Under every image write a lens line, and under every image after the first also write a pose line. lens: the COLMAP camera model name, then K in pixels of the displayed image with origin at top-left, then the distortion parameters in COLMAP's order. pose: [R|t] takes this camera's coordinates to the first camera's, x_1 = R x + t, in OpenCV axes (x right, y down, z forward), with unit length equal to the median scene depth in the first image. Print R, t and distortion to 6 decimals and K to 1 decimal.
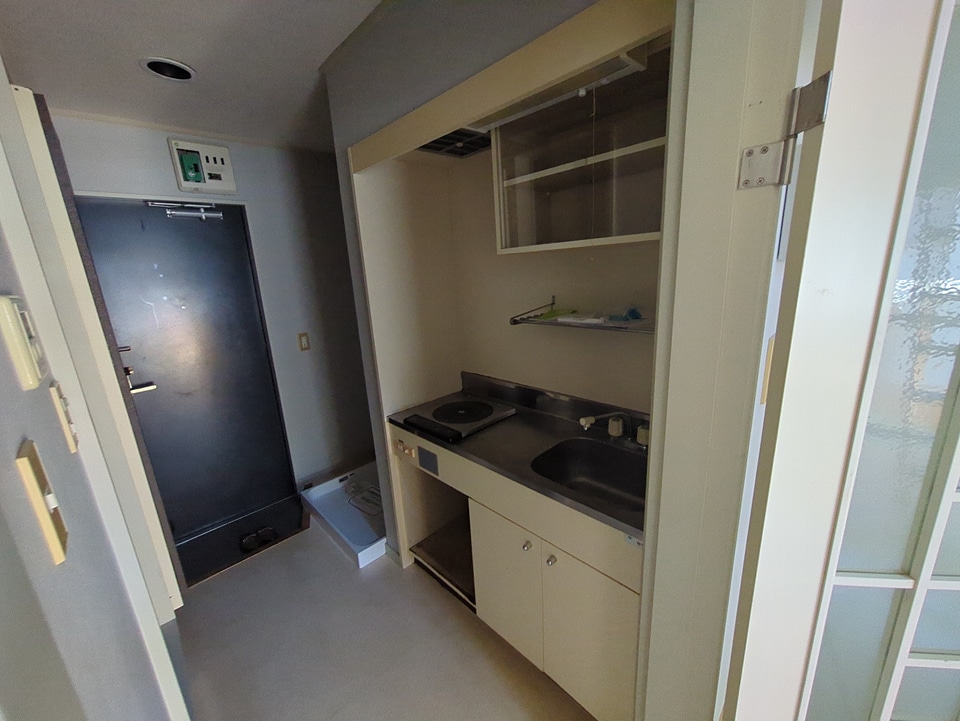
lens RADIAL K [[381.6, 0, 481.2], [0, 381.6, 365.1], [0, 0, 1]] dist [-0.003136, -0.000158]
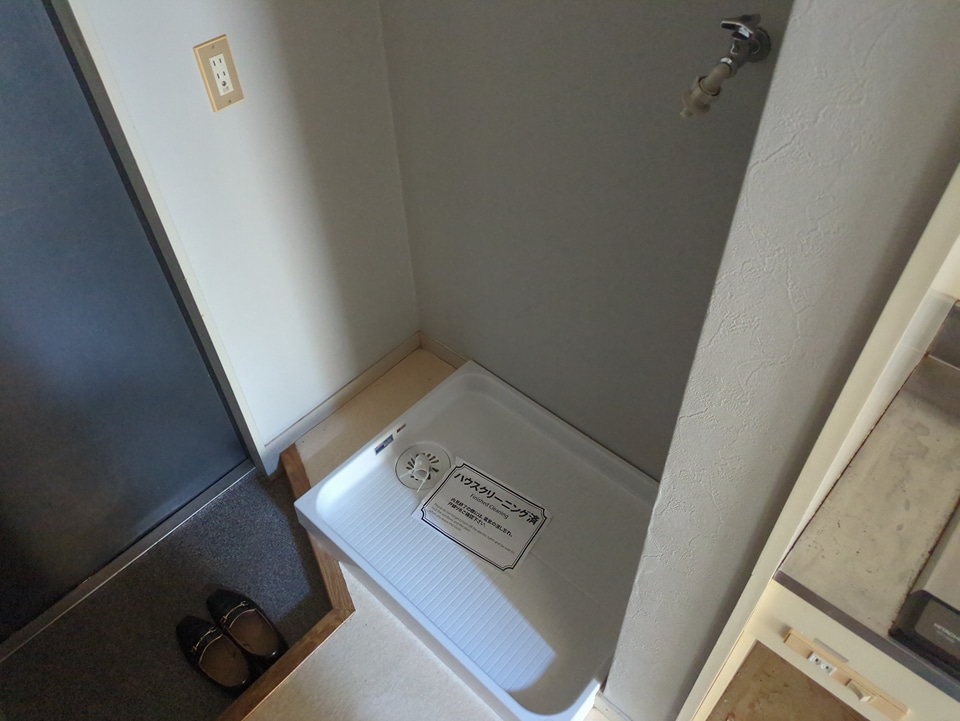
lens RADIAL K [[717.8, 0, 482.3], [0, 717.8, 359.2], [0, 0, 1]] dist [0.029015, -0.020900]
pose [[0.997759, -0.027026, 0.061218, -0.476562], [-0.009961, 0.844642, 0.535238, -0.253312], [-0.066172, -0.534648, 0.842480, 0.671824]]
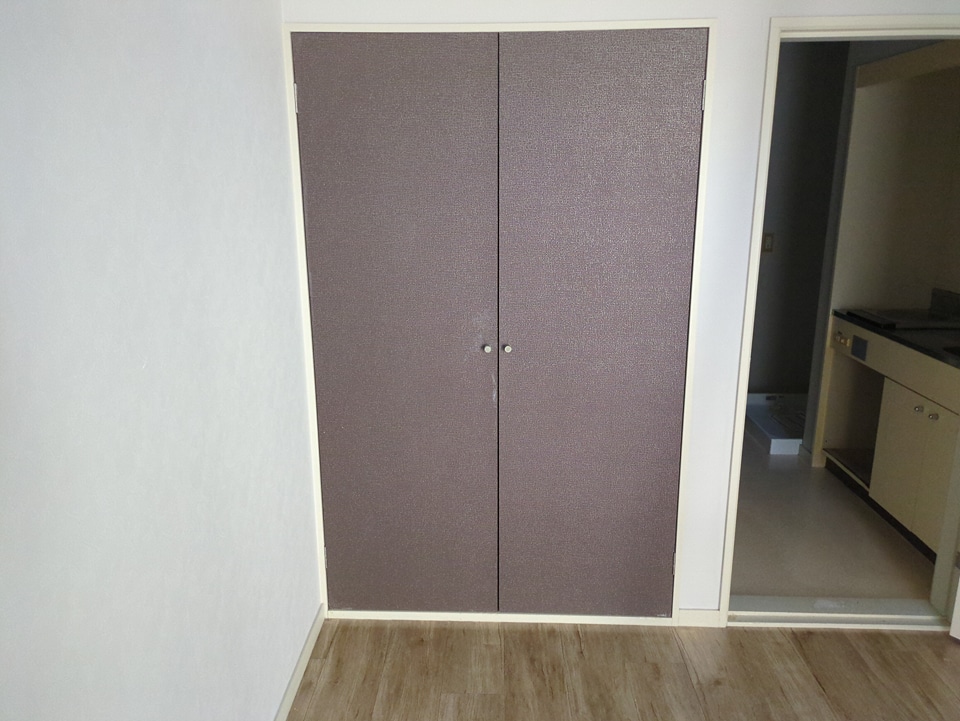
lens RADIAL K [[717.8, 0, 479.9], [0, 717.8, 356.8], [0, 0, 1]] dist [0.029015, -0.020900]
pose [[0.698081, 0.226083, -0.679389, 0.466856], [-0.205491, 0.972186, 0.112374, 0.239175], [0.685898, 0.061162, 0.725123, -1.137748]]
